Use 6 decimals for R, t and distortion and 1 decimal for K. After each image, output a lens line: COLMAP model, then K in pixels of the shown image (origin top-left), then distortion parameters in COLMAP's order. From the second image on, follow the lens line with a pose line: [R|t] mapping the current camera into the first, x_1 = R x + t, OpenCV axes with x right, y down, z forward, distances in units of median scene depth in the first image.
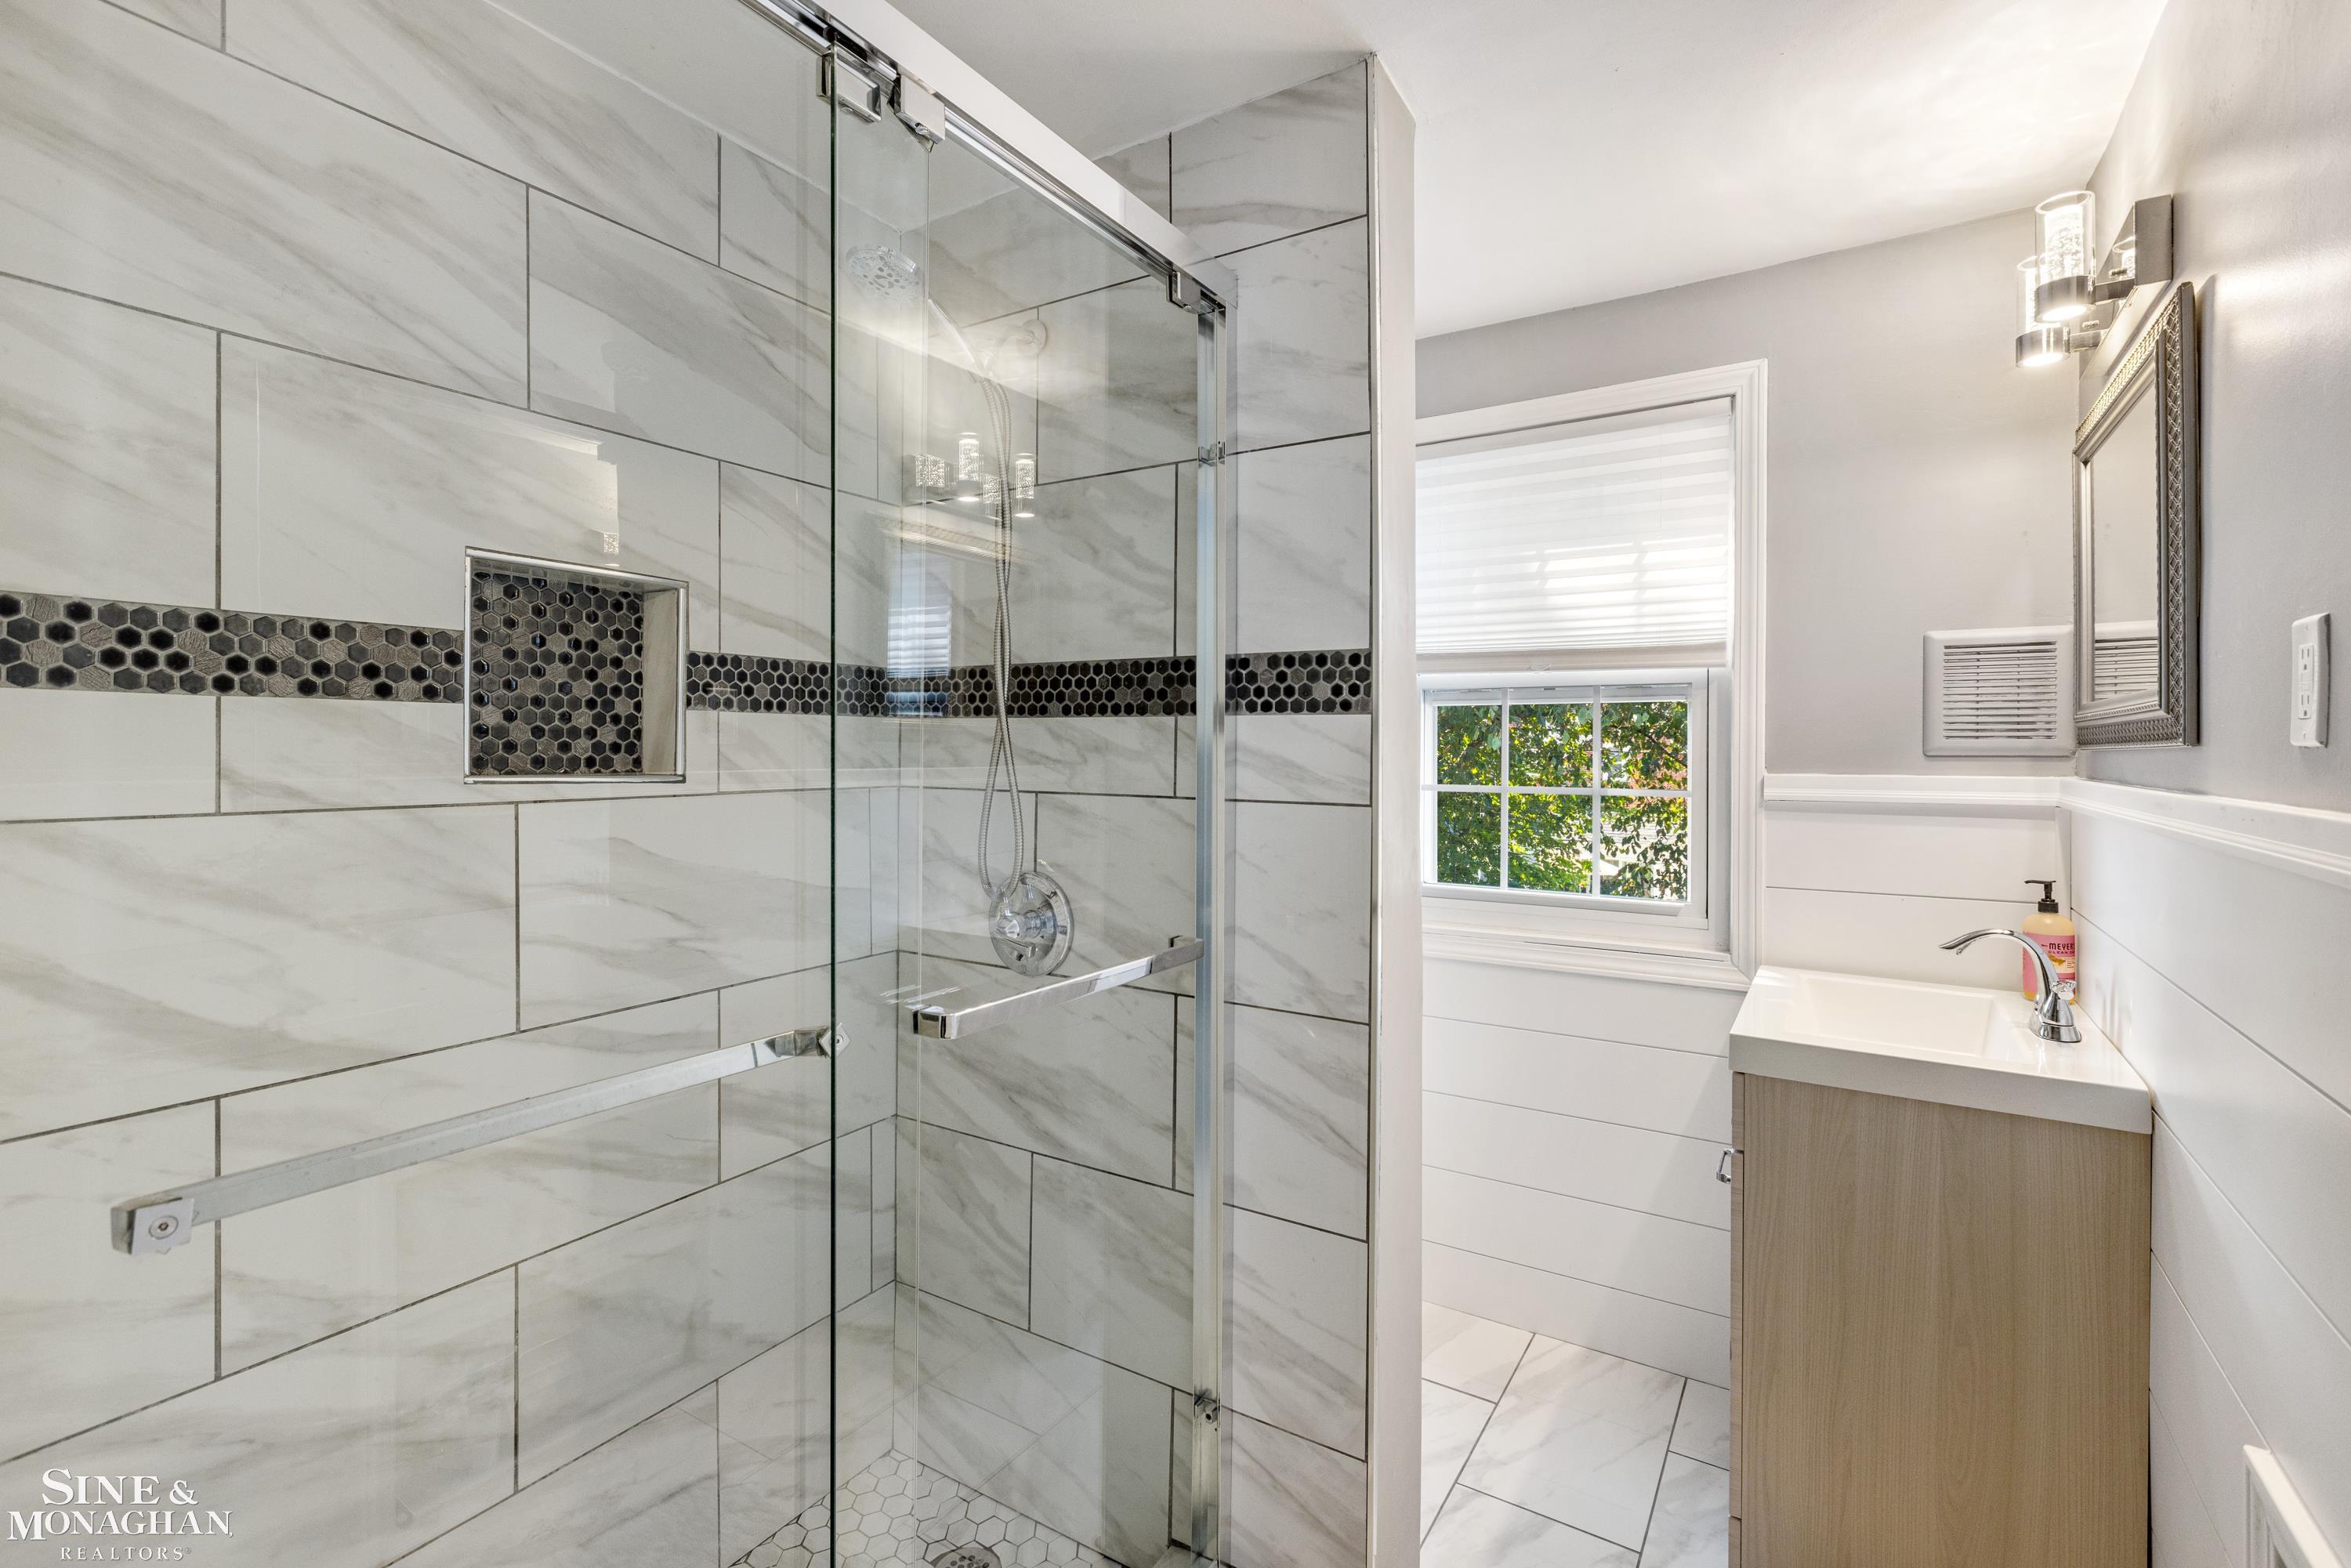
lens RADIAL K [[1077.4, 0, 1144.7], [0, 1077.4, 748.8], [0, 0, 1]] dist [0.002879, -0.000441]
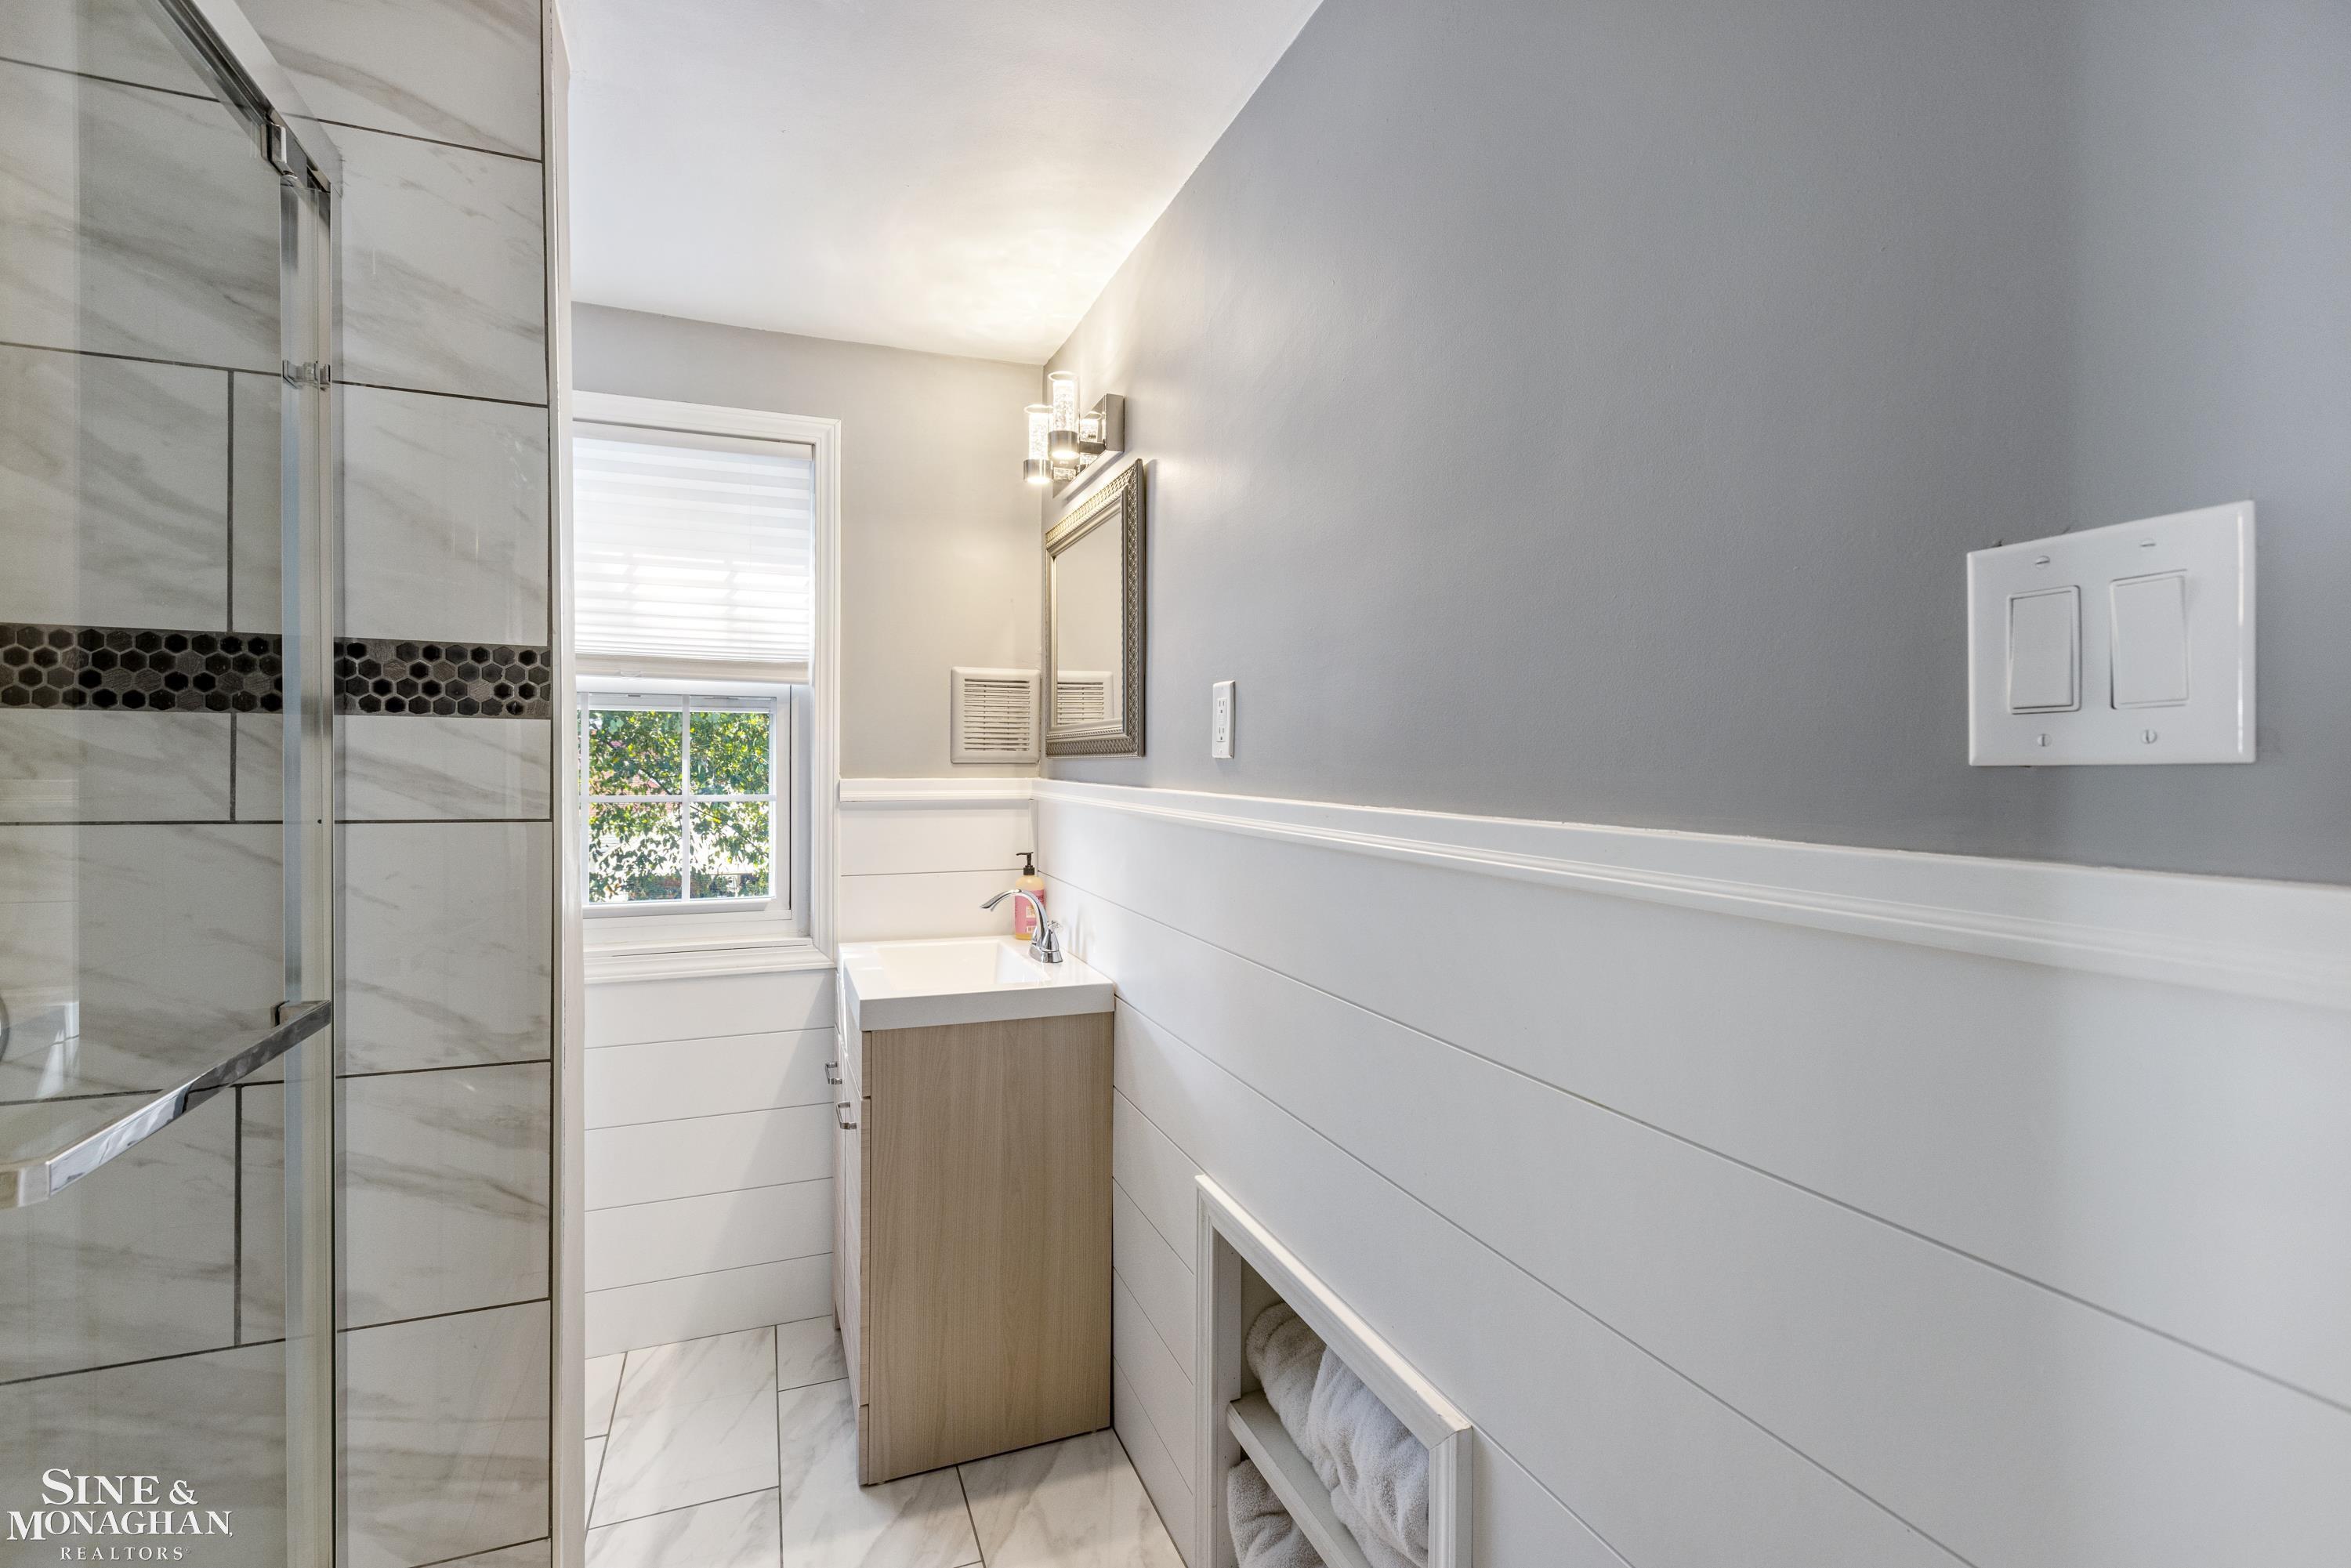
lens RADIAL K [[1077.4, 0, 1174.3], [0, 1077.4, 774.4], [0, 0, 1]] dist [0.002879, -0.000441]
pose [[0.580373, -0.011518, 0.814270, -0.205067], [-0.003279, 0.999859, 0.016480, -0.002316], [-0.814344, -0.012234, 0.580253, 0.041779]]
